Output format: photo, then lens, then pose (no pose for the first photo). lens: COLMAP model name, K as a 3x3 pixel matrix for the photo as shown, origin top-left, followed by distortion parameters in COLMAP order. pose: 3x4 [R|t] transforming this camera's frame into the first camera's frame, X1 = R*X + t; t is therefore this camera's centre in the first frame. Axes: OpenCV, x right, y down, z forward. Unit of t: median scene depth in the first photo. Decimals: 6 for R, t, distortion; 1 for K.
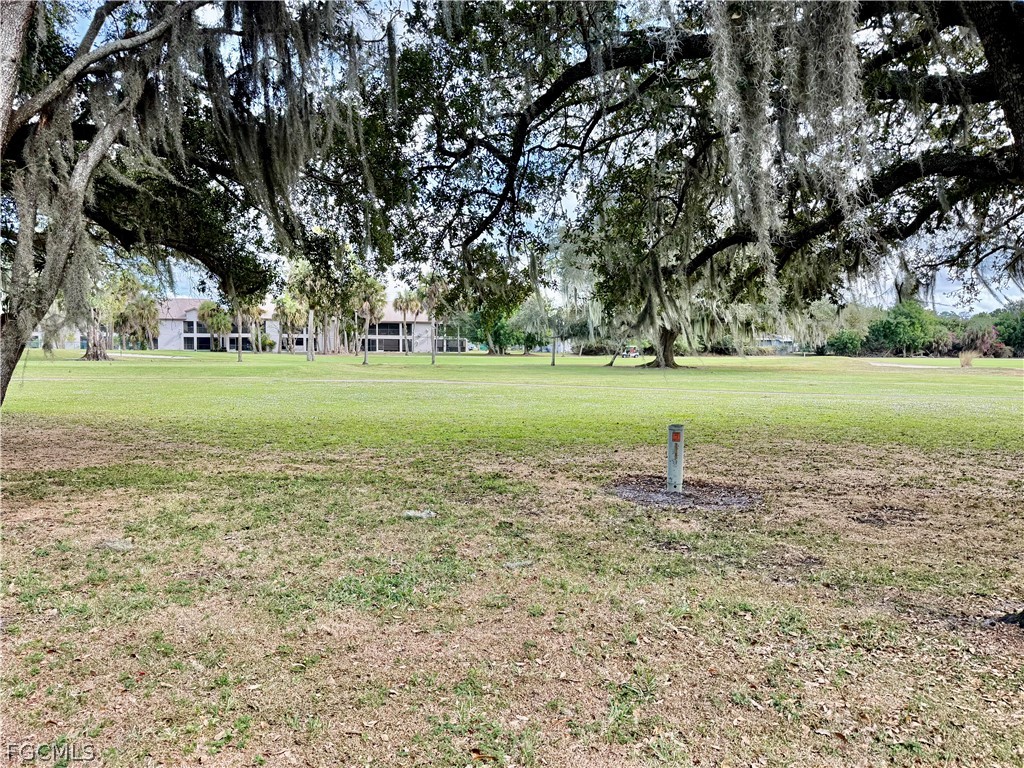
lens RADIAL K [[723.0, 0, 512.0], [0, 723.0, 384.0], [0, 0, 1]] dist [0.050170, -0.070572]
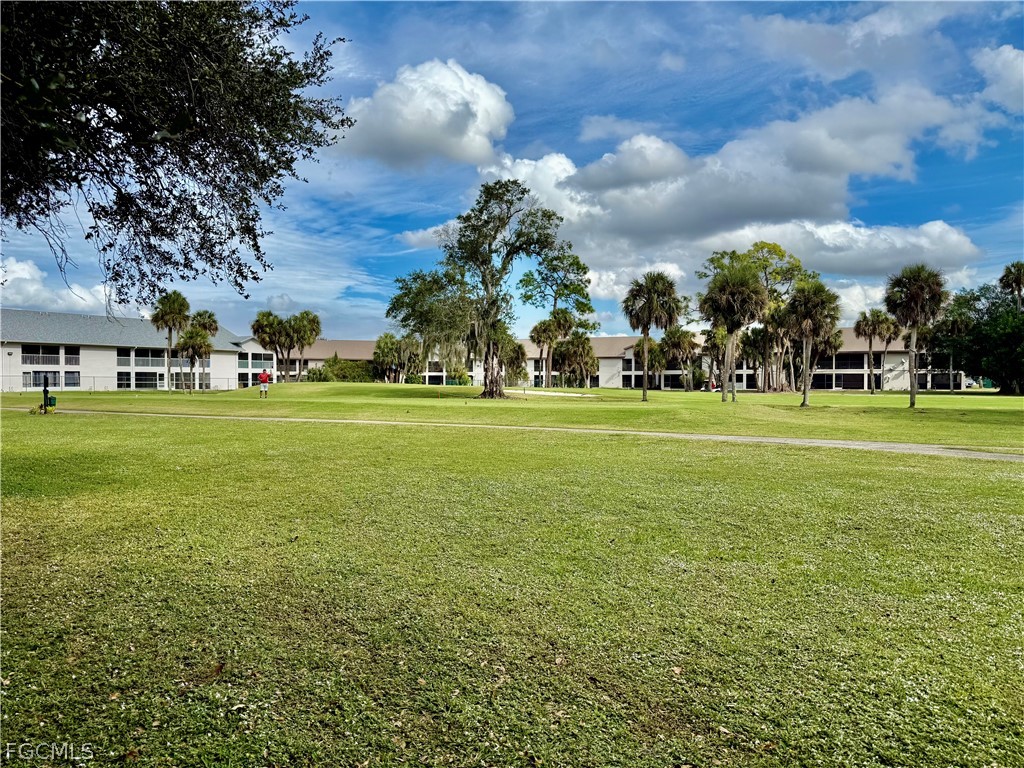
lens RADIAL K [[723.0, 0, 512.0], [0, 723.0, 384.0], [0, 0, 1]] dist [0.050170, -0.070572]
pose [[0.820514, -0.005349, -0.571602, -0.015601], [-0.025170, 0.998648, -0.045477, -0.004690], [0.571072, 0.051702, 0.819270, 0.131060]]
